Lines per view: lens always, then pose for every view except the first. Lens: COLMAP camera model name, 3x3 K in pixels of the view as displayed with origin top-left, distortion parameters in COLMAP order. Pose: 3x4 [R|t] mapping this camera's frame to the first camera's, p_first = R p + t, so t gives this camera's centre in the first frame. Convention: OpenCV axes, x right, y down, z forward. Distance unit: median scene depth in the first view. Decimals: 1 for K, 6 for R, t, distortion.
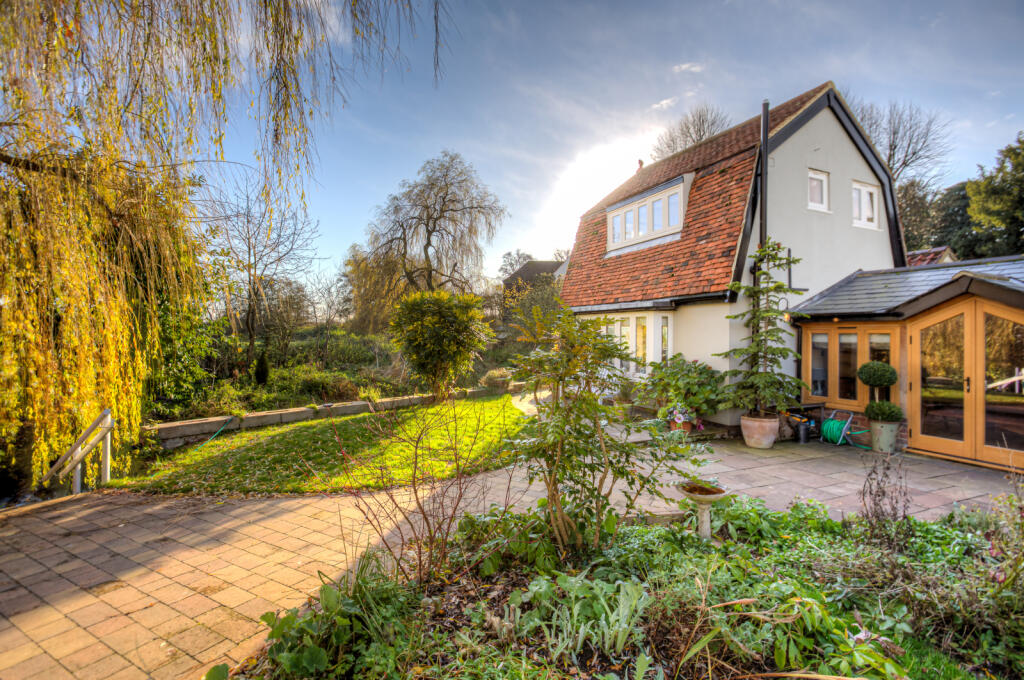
lens RADIAL K [[474.2, 0, 512.0], [0, 474.2, 340.0], [0, 0, 1]] dist [0.000044, 0.000052]
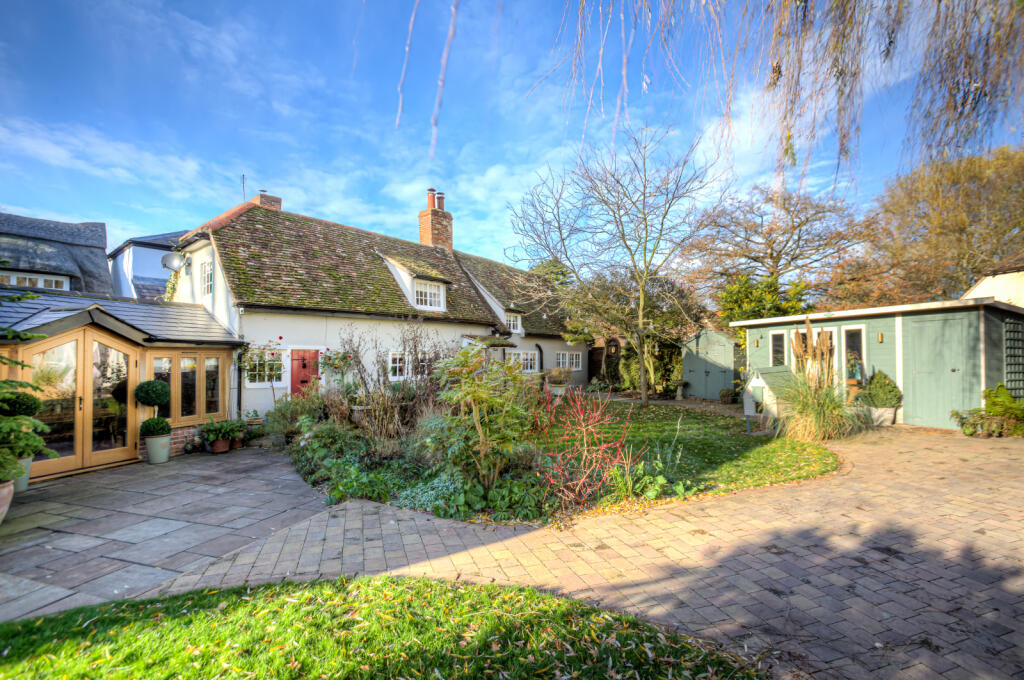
lens RADIAL K [[474.2, 0, 512.0], [0, 474.2, 340.0], [0, 0, 1]] dist [0.000044, 0.000052]
pose [[-0.735977, 0.012860, 0.676885, -0.983226], [0.003587, 0.999880, -0.015097, -0.057575], [-0.676997, -0.008683, -0.735934, 2.025131]]
